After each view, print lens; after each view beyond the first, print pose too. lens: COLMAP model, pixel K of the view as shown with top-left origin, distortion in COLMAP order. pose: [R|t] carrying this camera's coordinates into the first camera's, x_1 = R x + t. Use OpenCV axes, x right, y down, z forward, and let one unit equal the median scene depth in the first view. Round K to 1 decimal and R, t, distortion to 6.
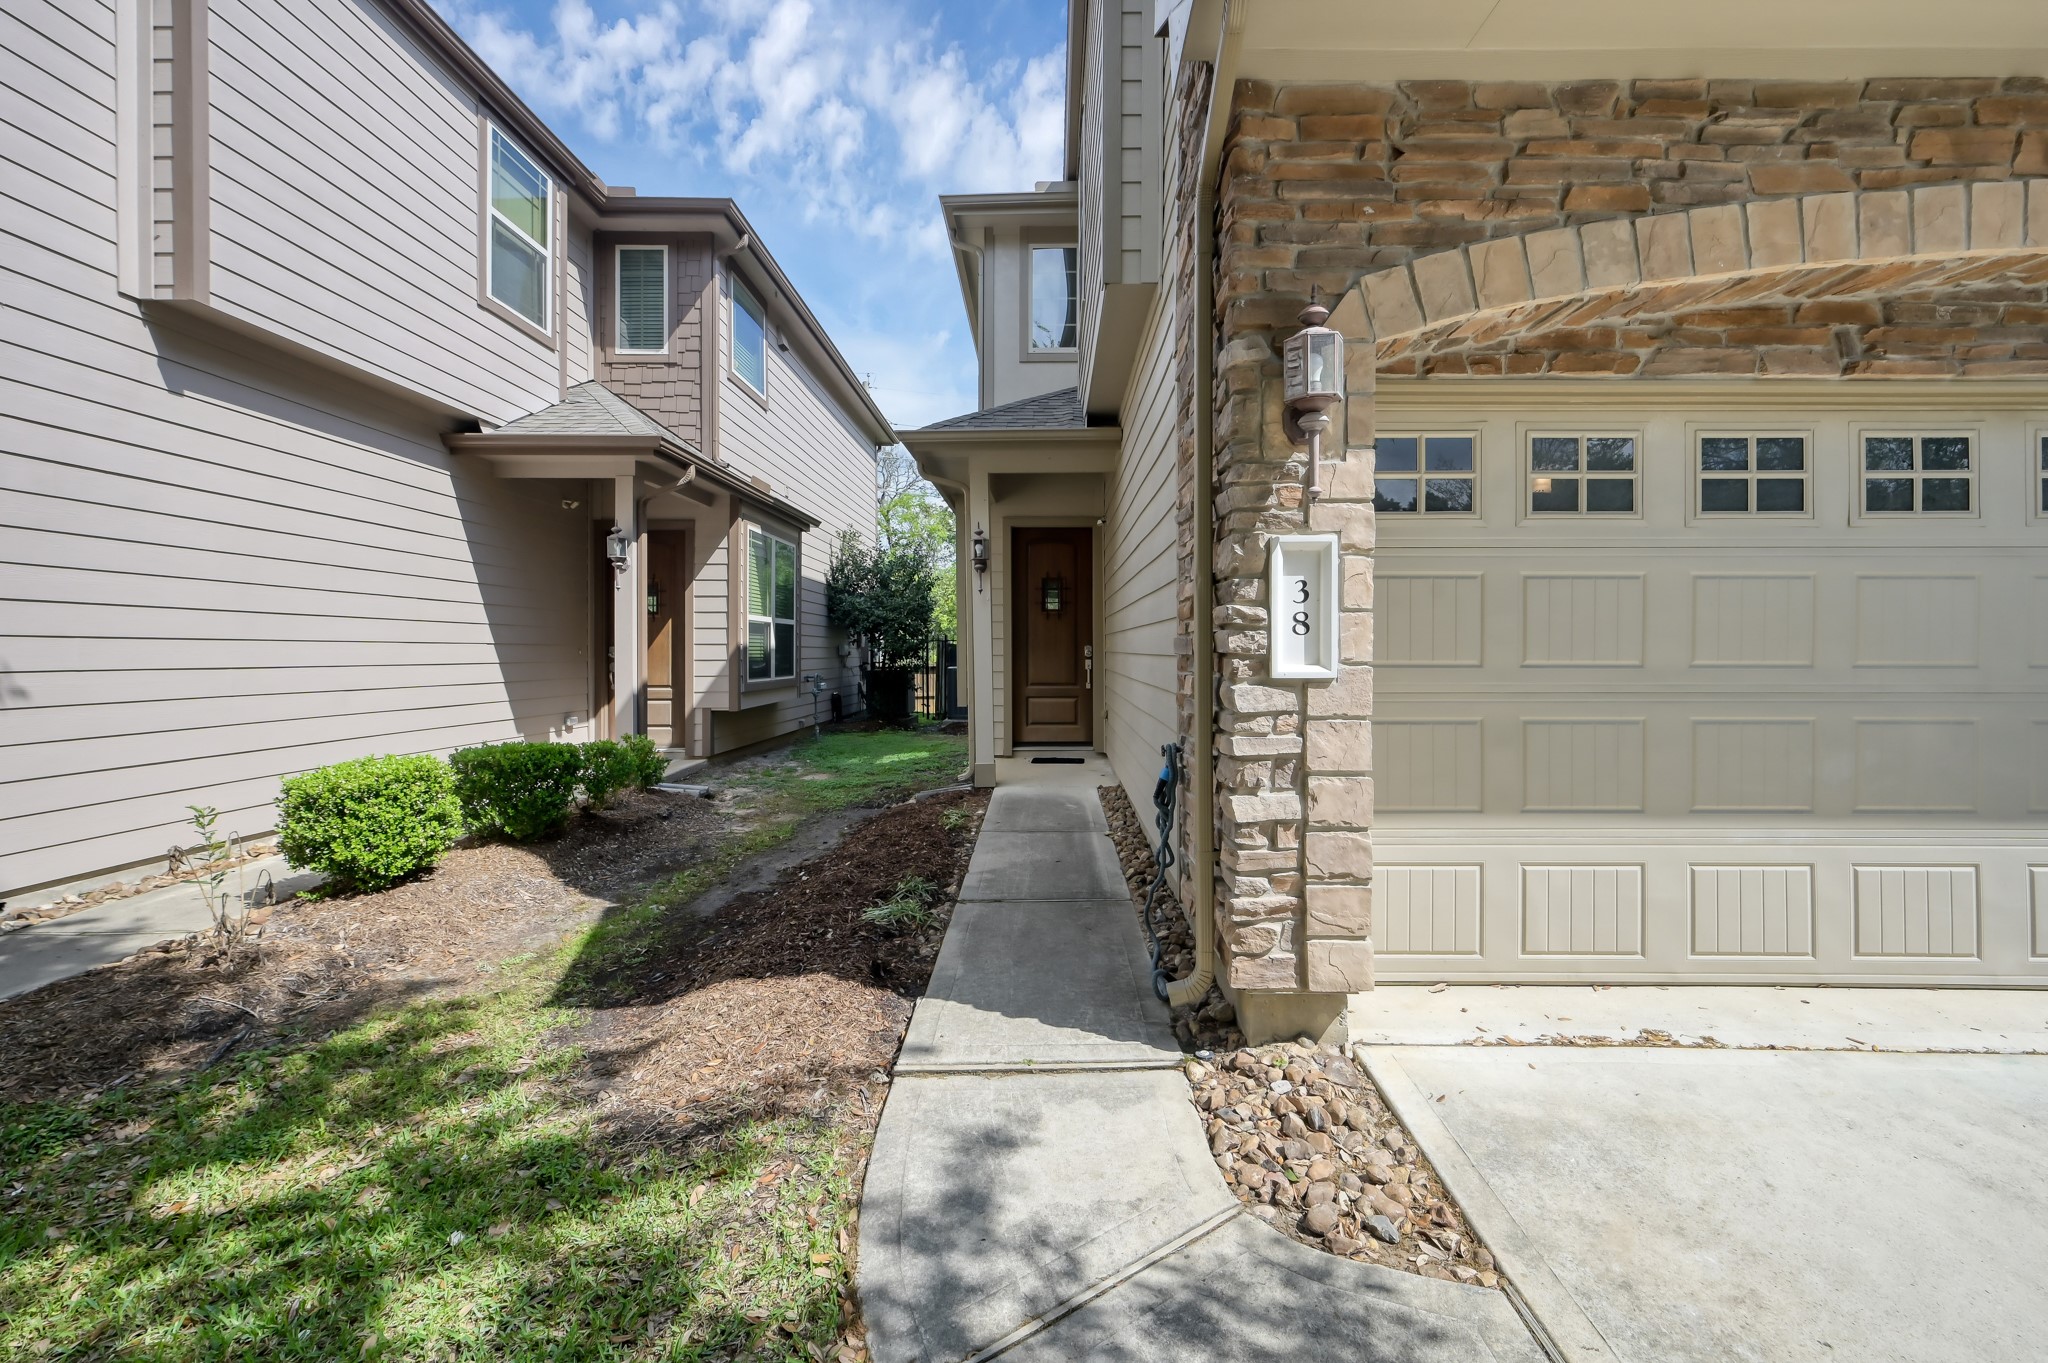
lens RADIAL K [[821.3, 0, 1036.5], [0, 821.3, 647.4], [0, 0, 1]] dist [0.002881, -0.000488]
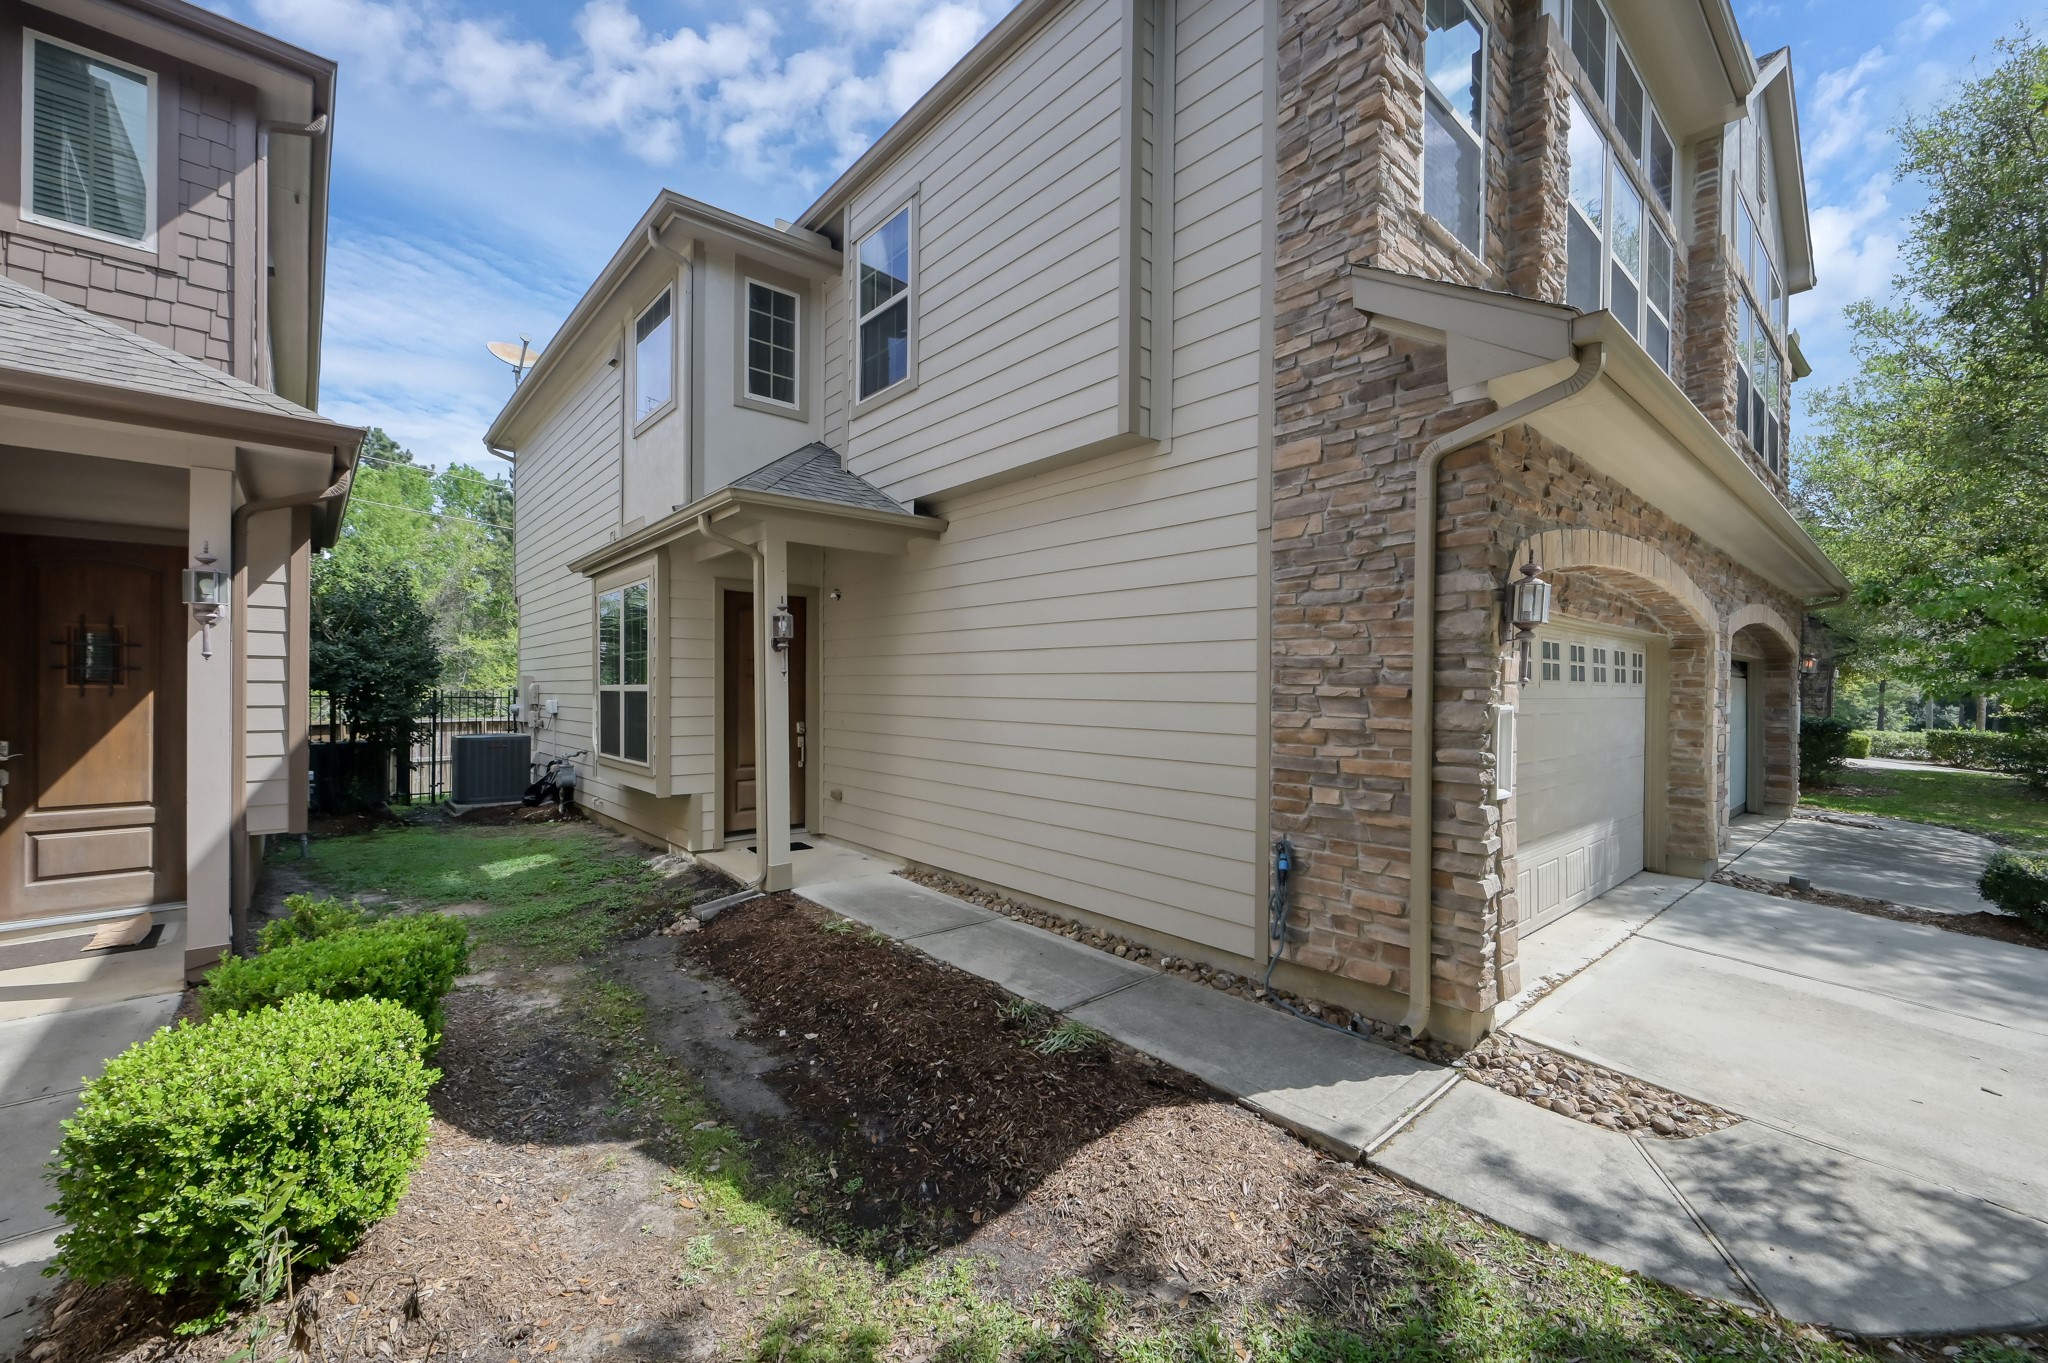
lens RADIAL K [[821.3, 0, 1021.4], [0, 821.3, 689.9], [0, 0, 1]] dist [0.002881, -0.000488]
pose [[0.749343, 0.006205, 0.662153, -1.321742], [-0.009638, 0.999952, 0.001537, -0.152630], [-0.662112, -0.007533, 0.749367, 0.434538]]
